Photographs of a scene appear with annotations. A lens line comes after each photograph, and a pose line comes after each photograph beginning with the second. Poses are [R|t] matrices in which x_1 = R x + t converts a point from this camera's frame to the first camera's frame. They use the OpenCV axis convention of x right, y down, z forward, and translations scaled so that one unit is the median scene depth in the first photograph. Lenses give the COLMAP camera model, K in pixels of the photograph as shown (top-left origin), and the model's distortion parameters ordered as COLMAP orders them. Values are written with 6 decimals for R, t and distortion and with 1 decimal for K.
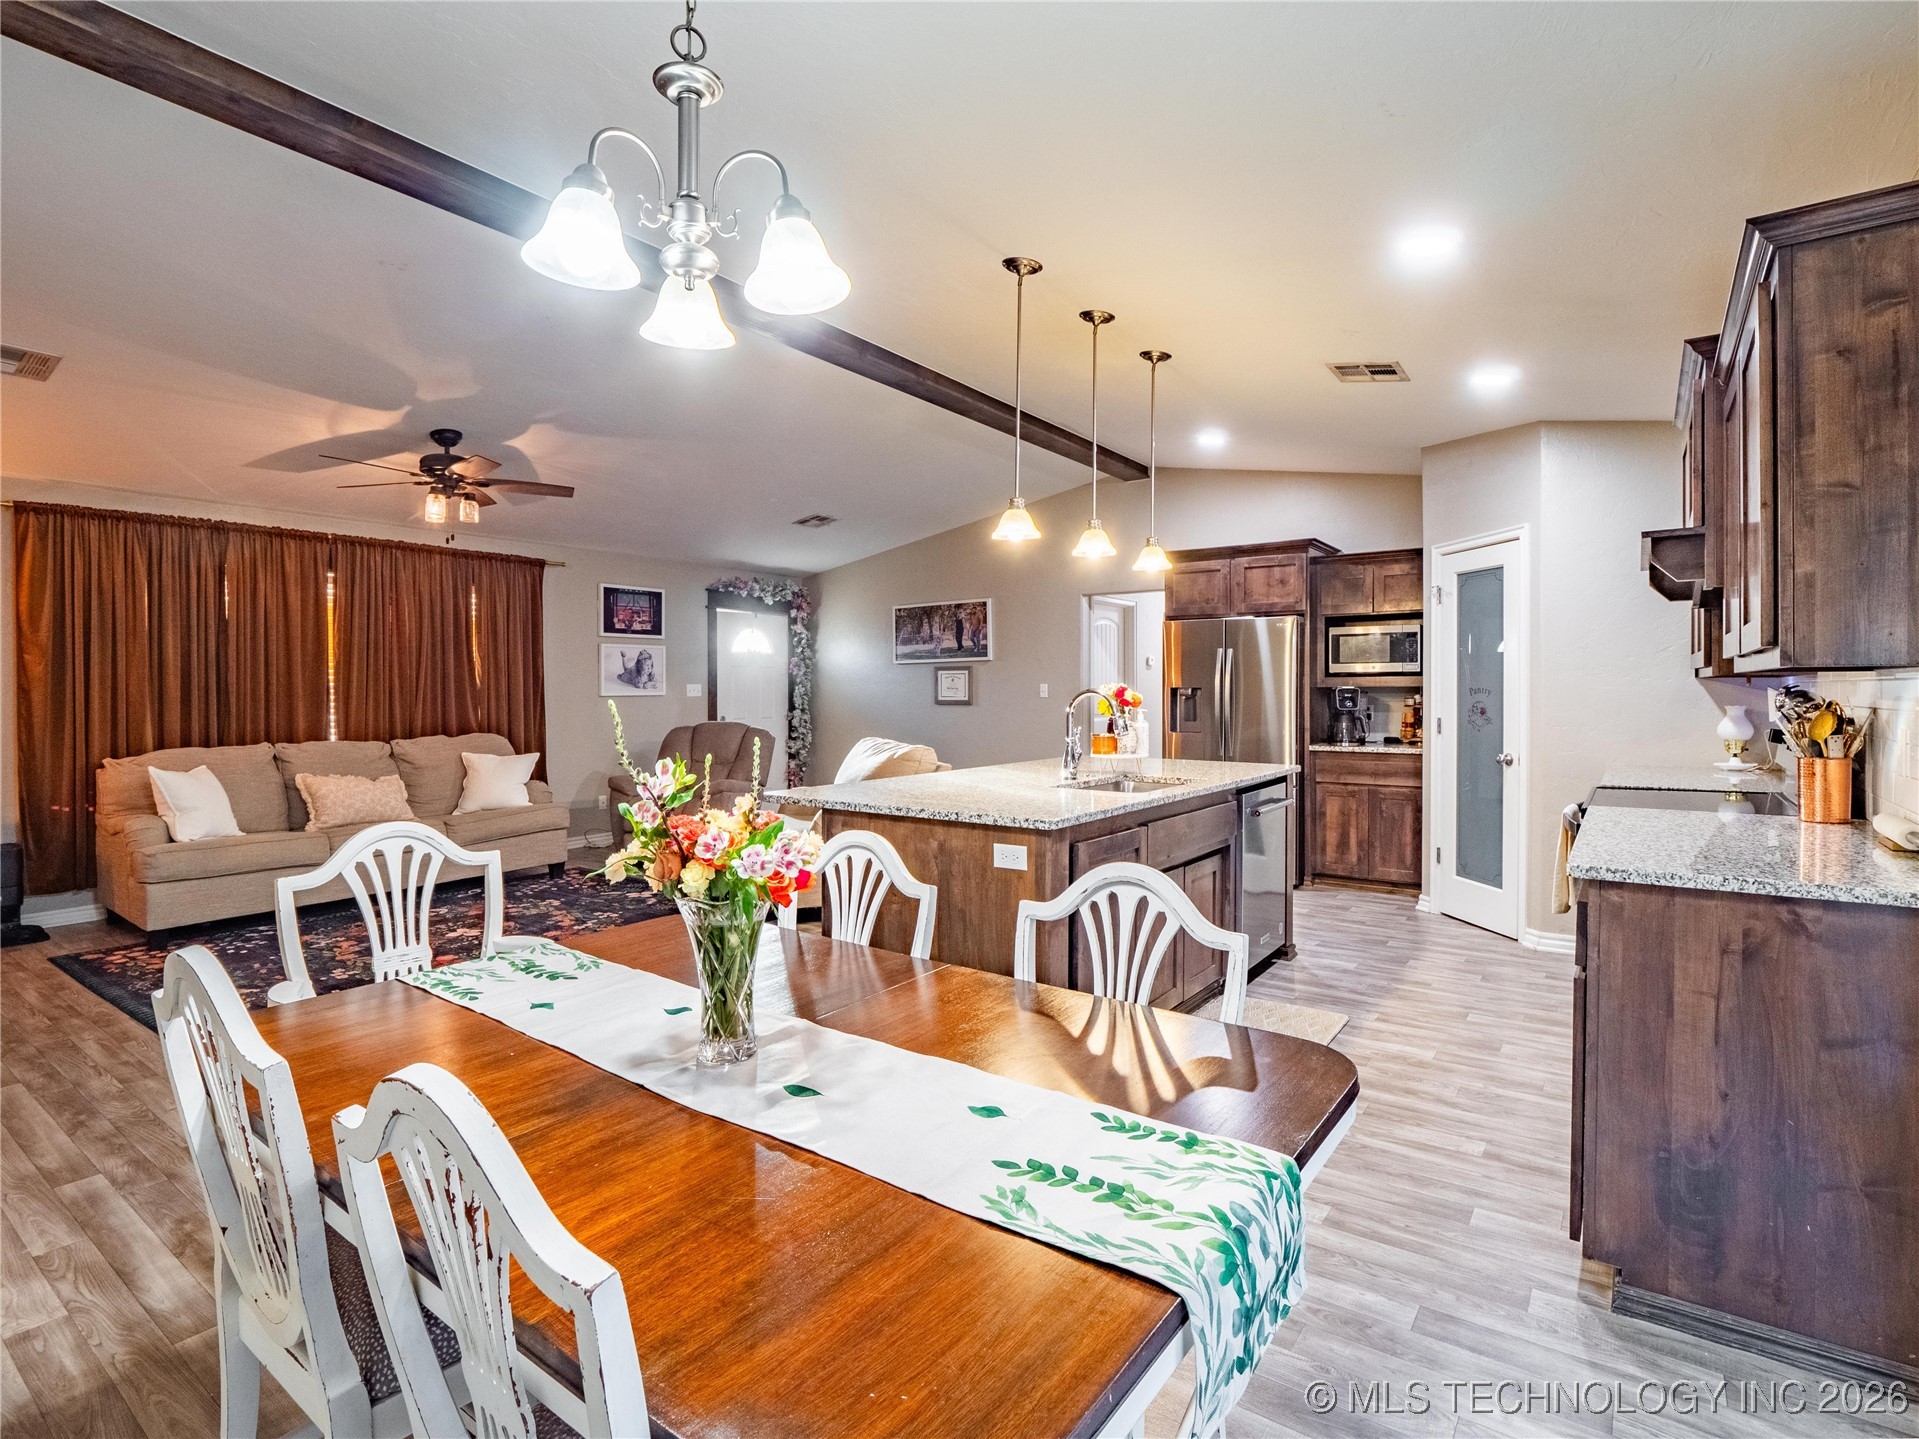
lens RADIAL K [[954.4, 0, 956.5], [0, 954.4, 693.6], [0, 0, 1]] dist [-0.005279, -0.002320]
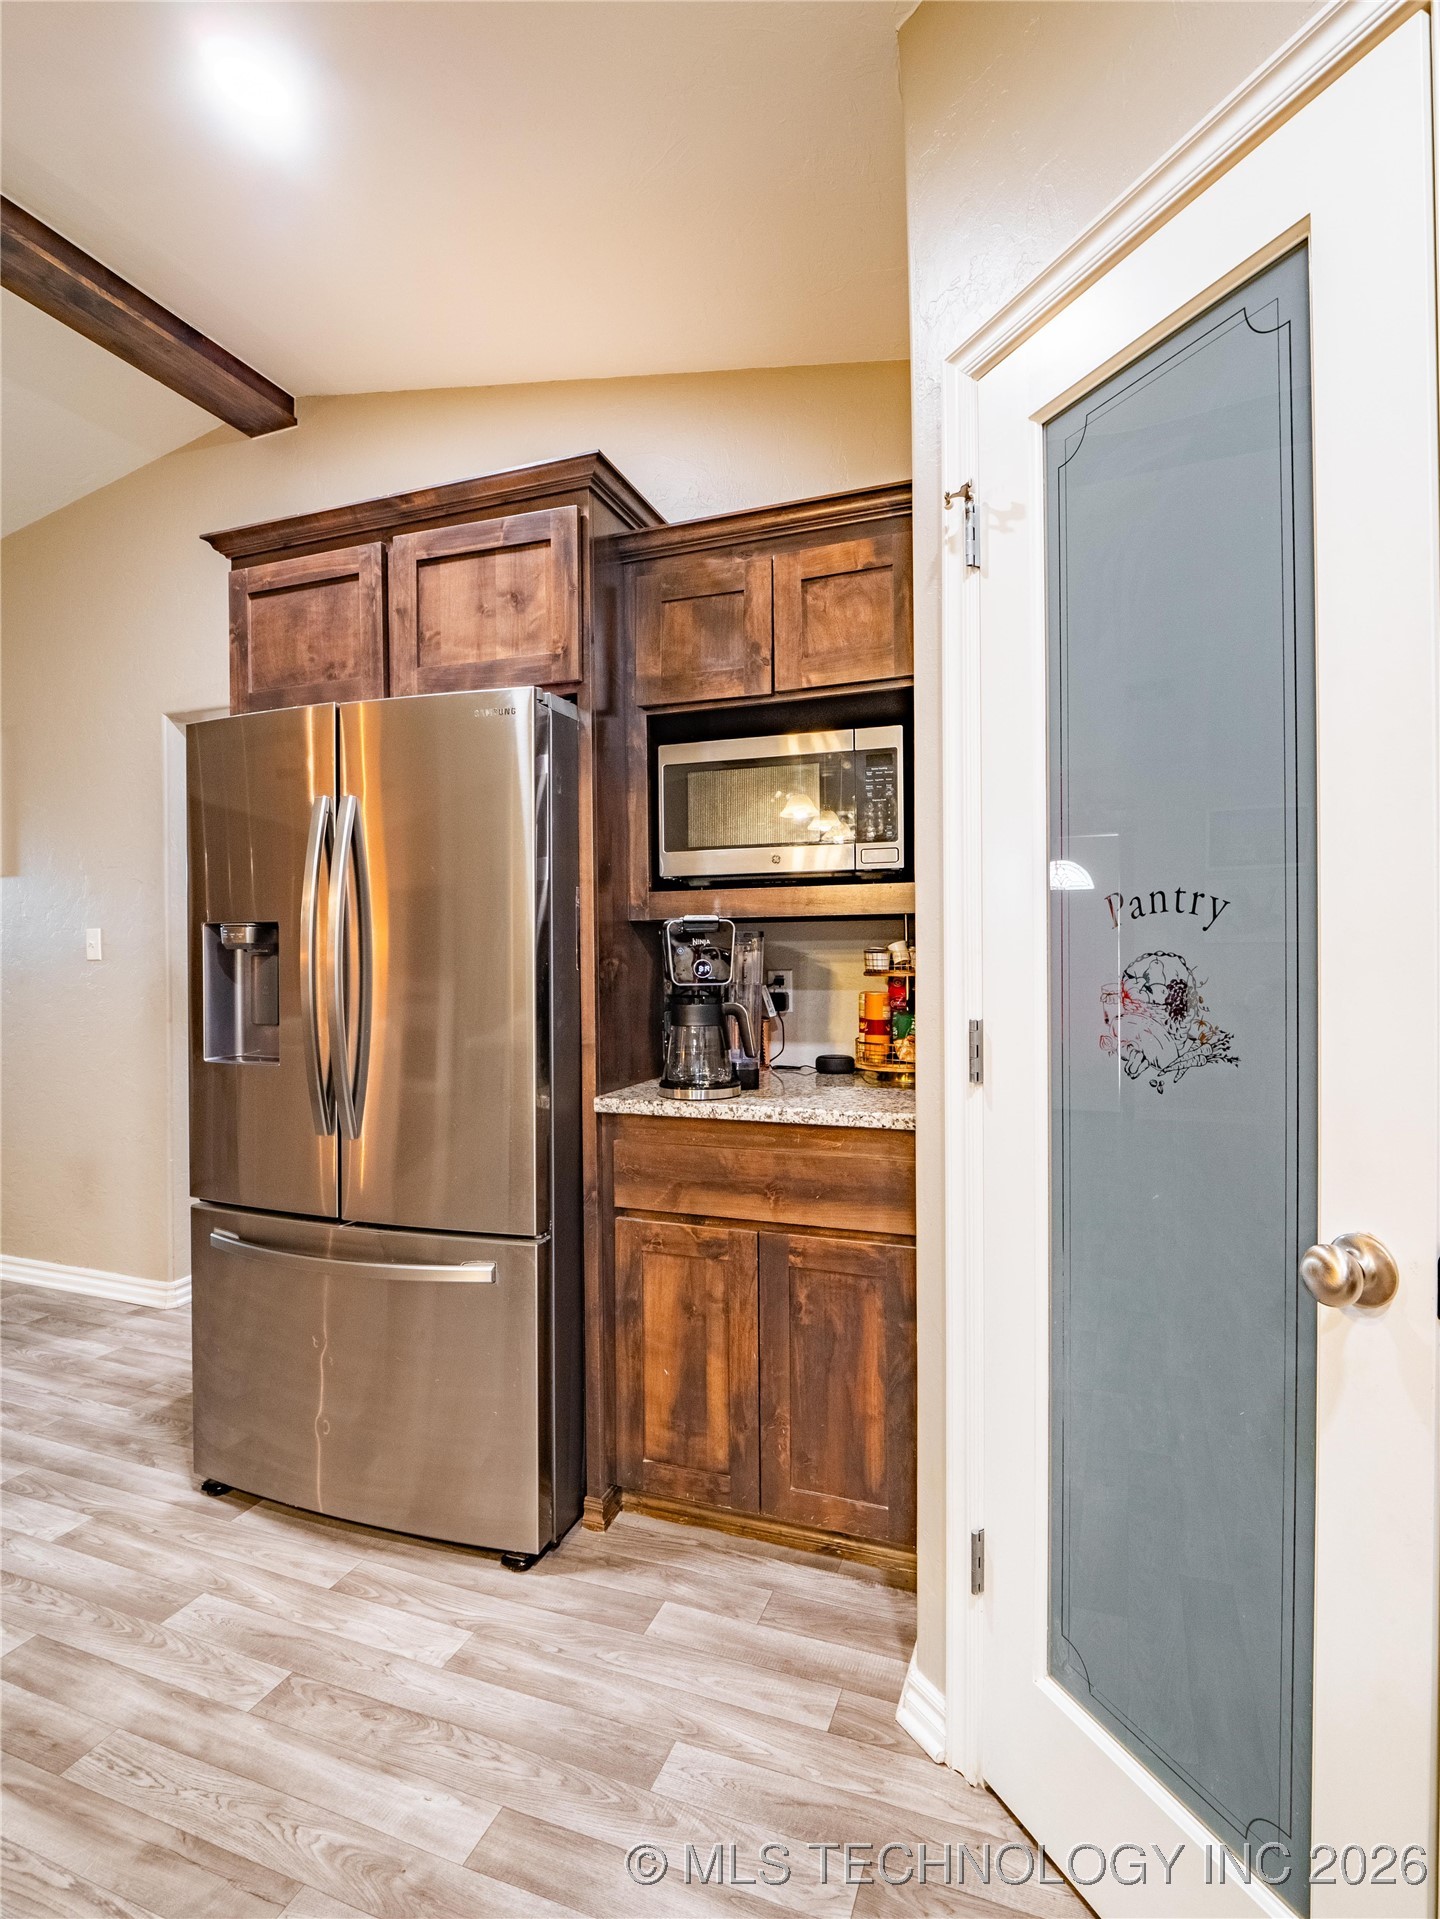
lens RADIAL K [[954.4, 0, 720.0], [0, 954.4, 959.5], [0, 0, 1]] dist [-0.005279, -0.002320]
pose [[0.966069, -0.008188, 0.258155, 0.334742], [0.008077, 0.999966, 0.001489, 0.007360], [-0.258159, 0.000647, 0.966102, 0.688547]]
